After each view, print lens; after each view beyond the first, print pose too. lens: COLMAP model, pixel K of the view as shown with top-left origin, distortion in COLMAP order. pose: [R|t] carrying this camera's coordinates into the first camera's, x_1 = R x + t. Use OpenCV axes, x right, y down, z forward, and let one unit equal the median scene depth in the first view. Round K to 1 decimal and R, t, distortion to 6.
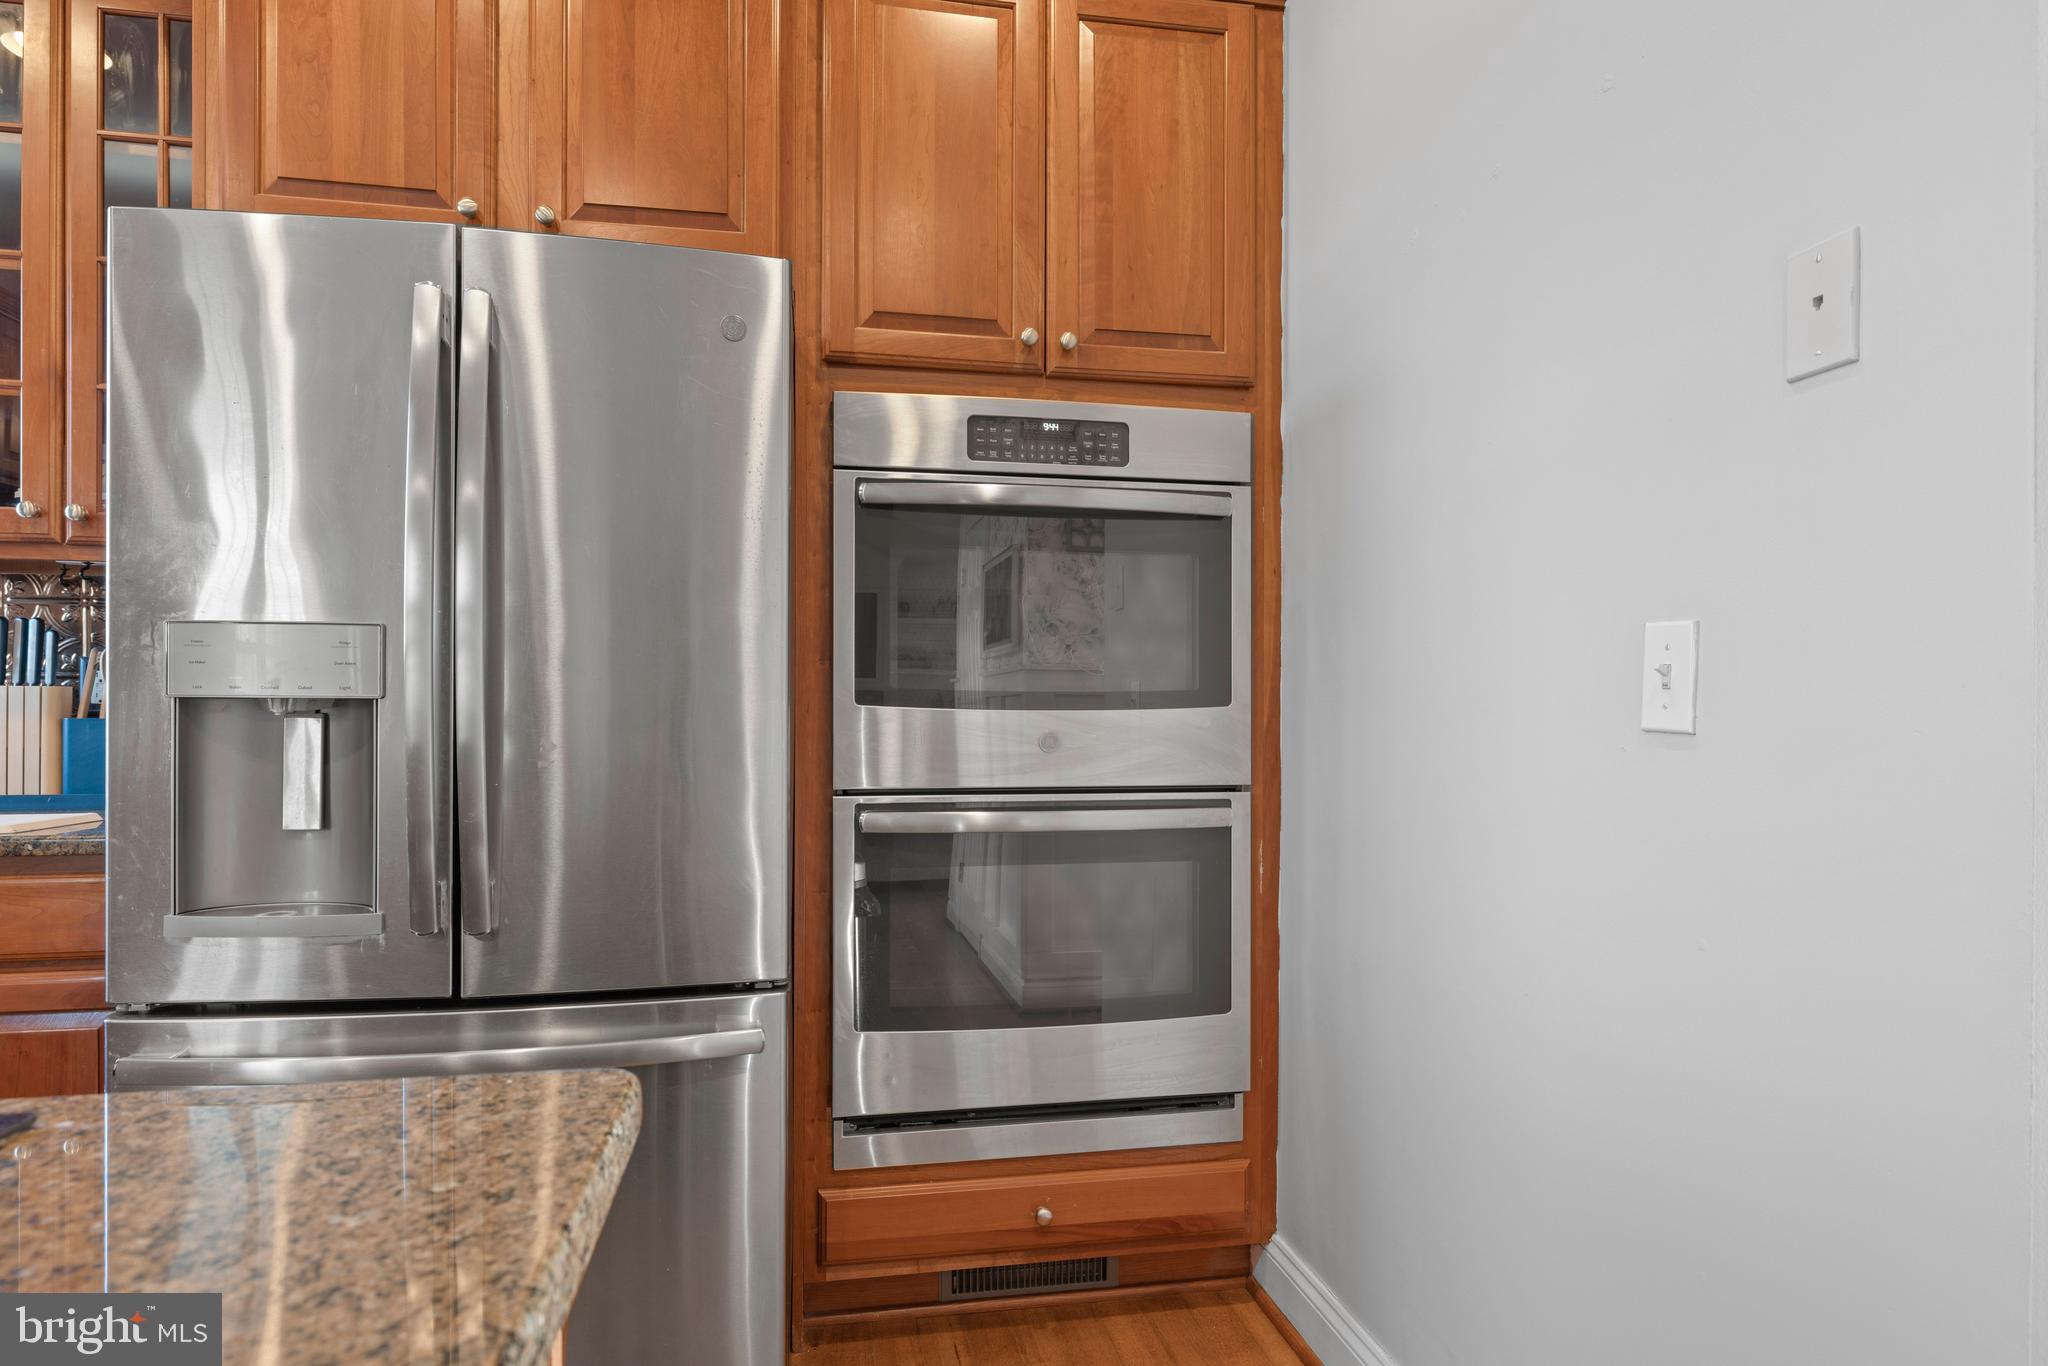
lens RADIAL K [[1154.3, 0, 1023.9], [0, 1154.3, 709.2], [0, 0, 1]] dist [-0.000297, 0.001576]
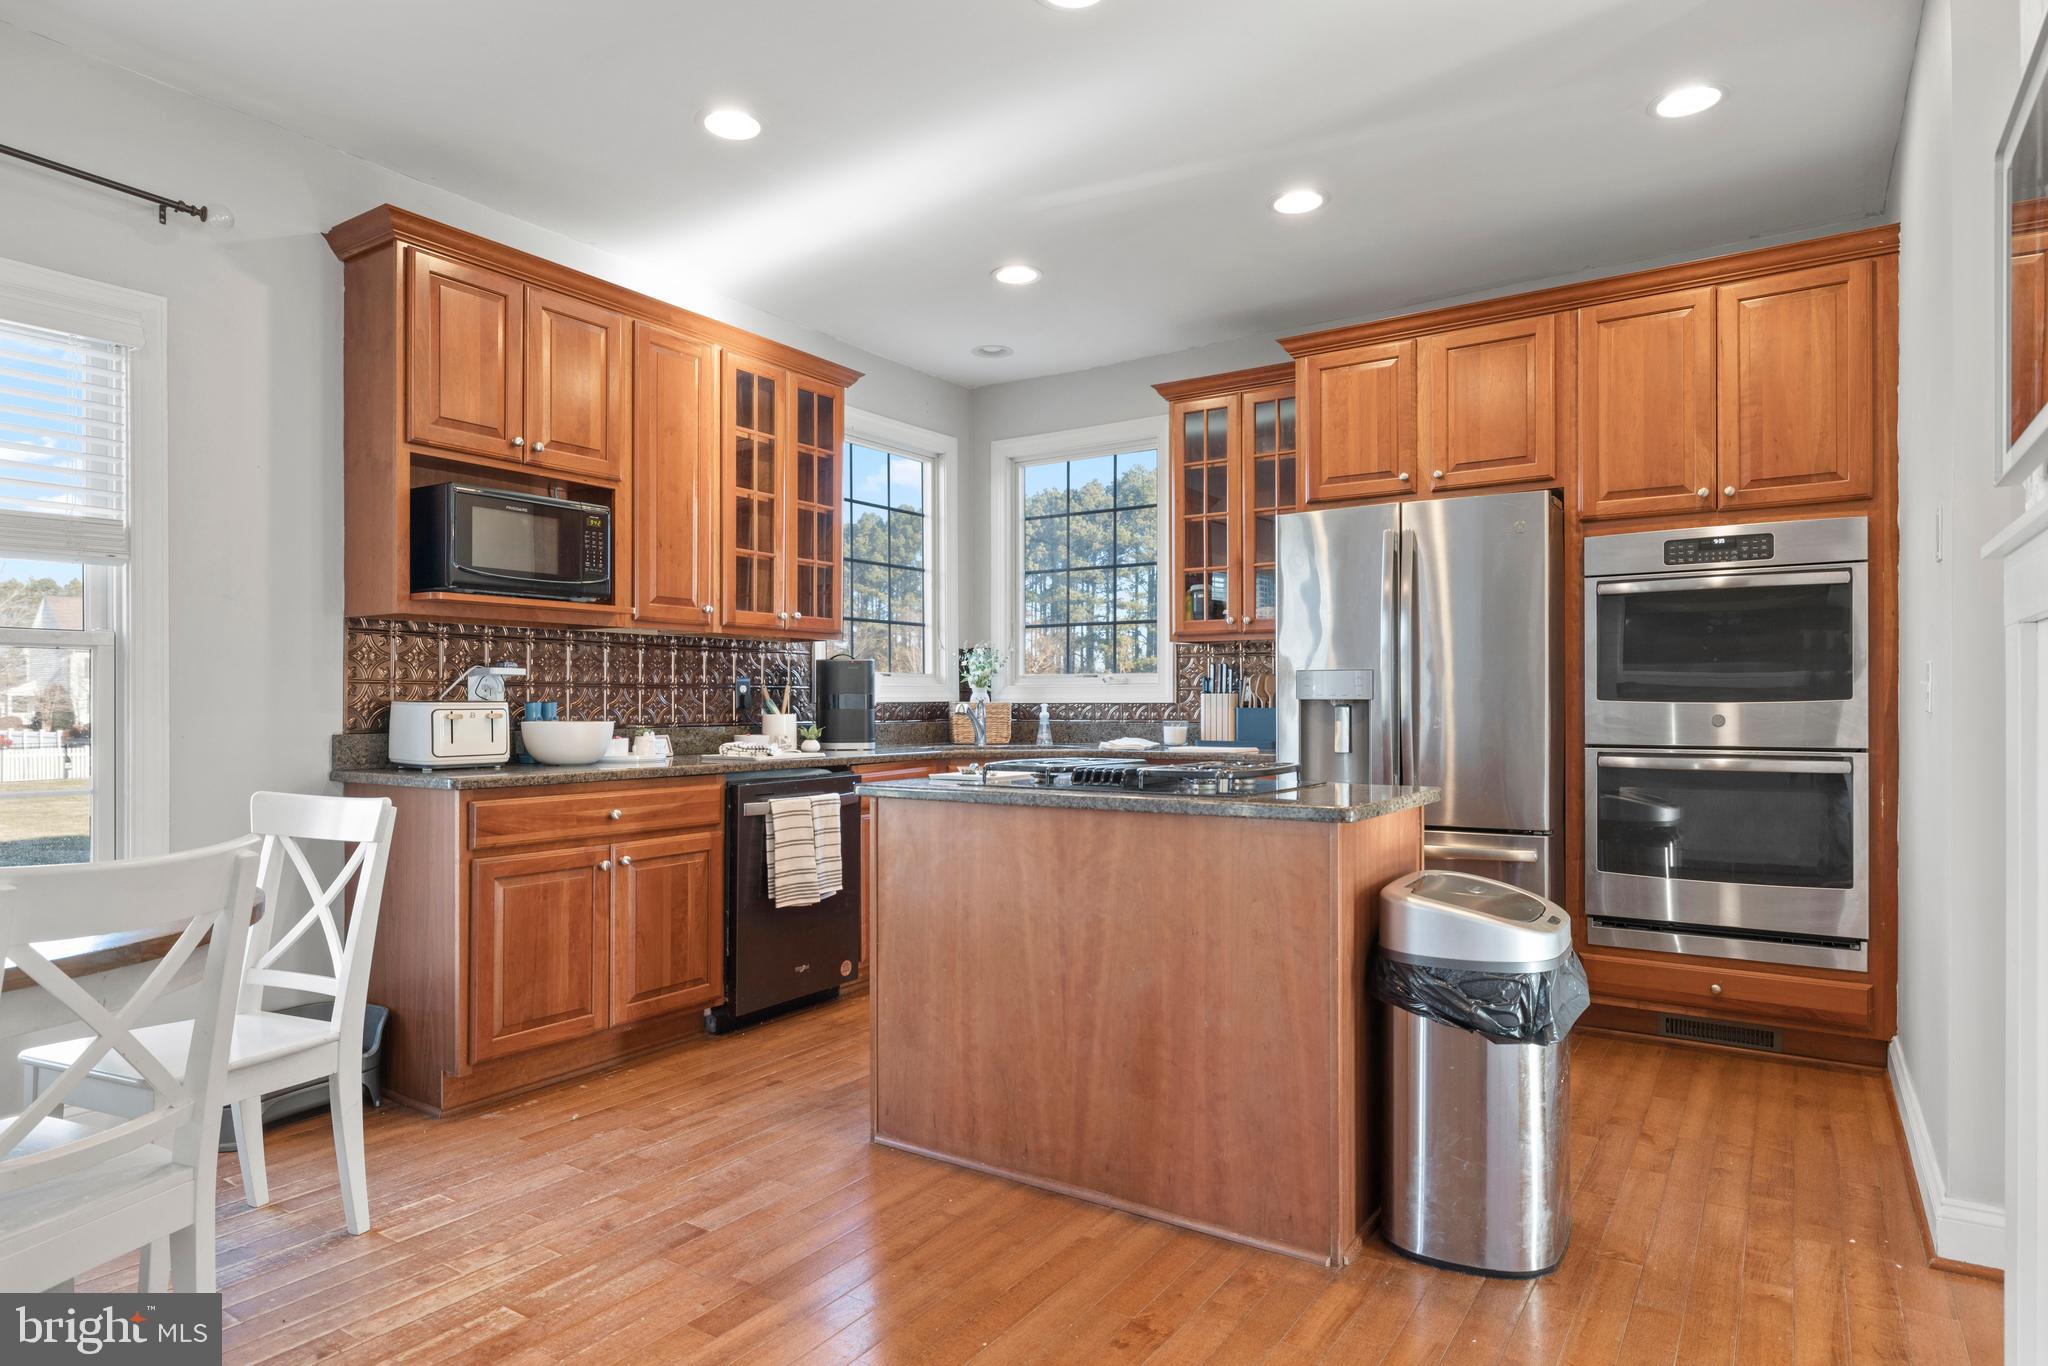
lens RADIAL K [[1154.3, 0, 1023.9], [0, 1154.3, 709.2], [0, 0, 1]] dist [-0.000297, 0.001576]
pose [[0.715791, -0.000573, -0.698315, 0.490009], [0.006514, 0.999962, 0.005857, -0.006081], [0.698284, -0.008741, 0.715767, -0.992317]]
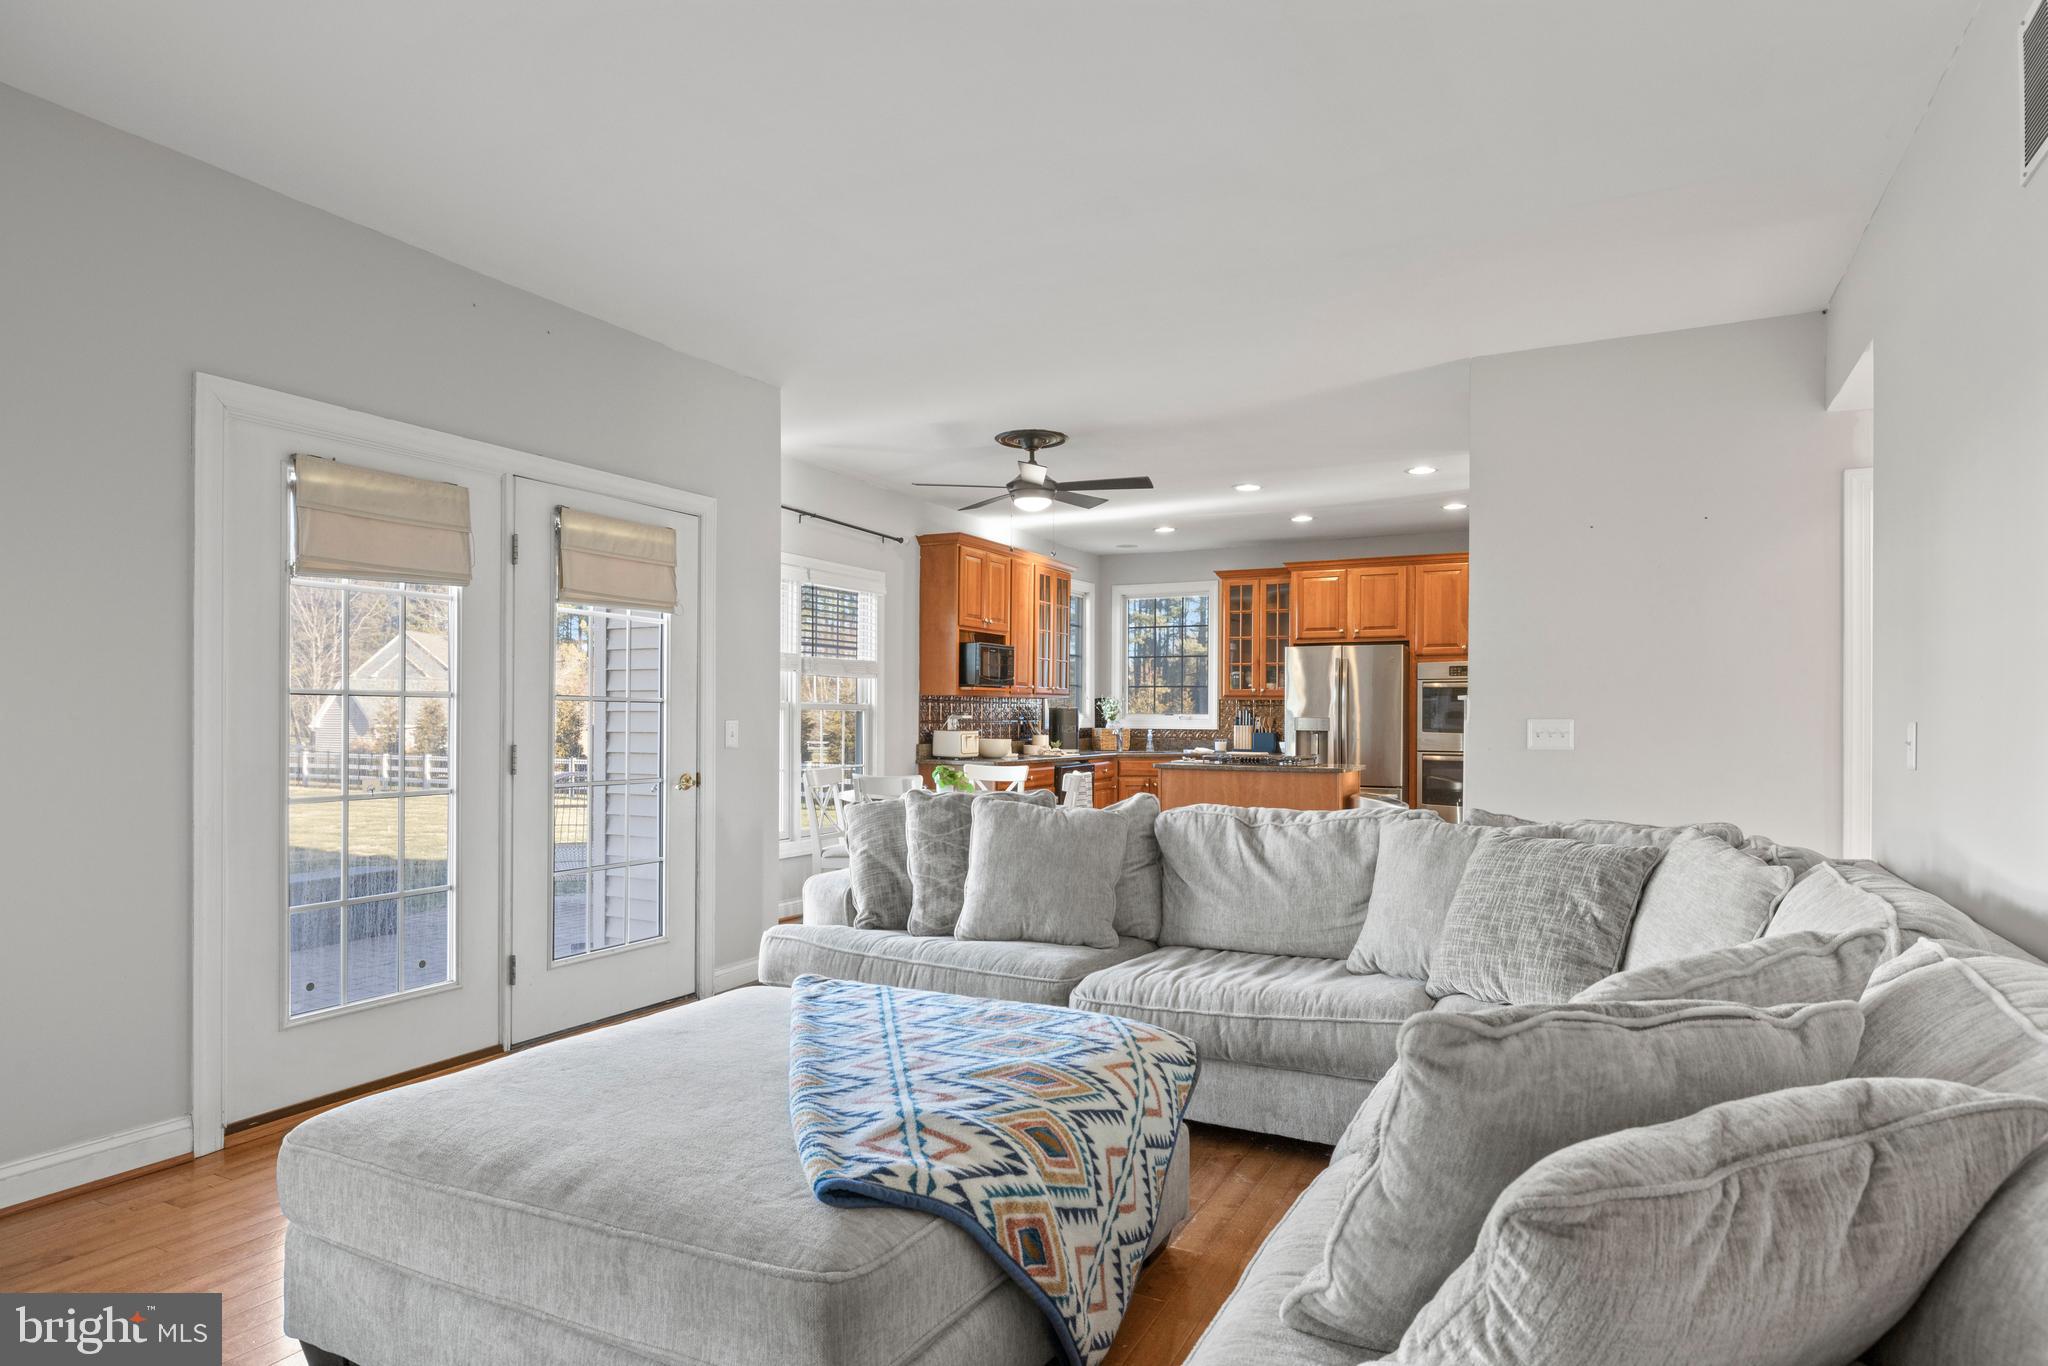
lens RADIAL K [[1154.3, 0, 1023.9], [0, 1154.3, 709.2], [0, 0, 1]] dist [-0.000297, 0.001576]
pose [[0.787657, -0.001915, -0.616111, 1.353081], [-0.000917, 0.999990, -0.004279, -0.069191], [0.616113, 0.003936, 0.787648, -3.380893]]
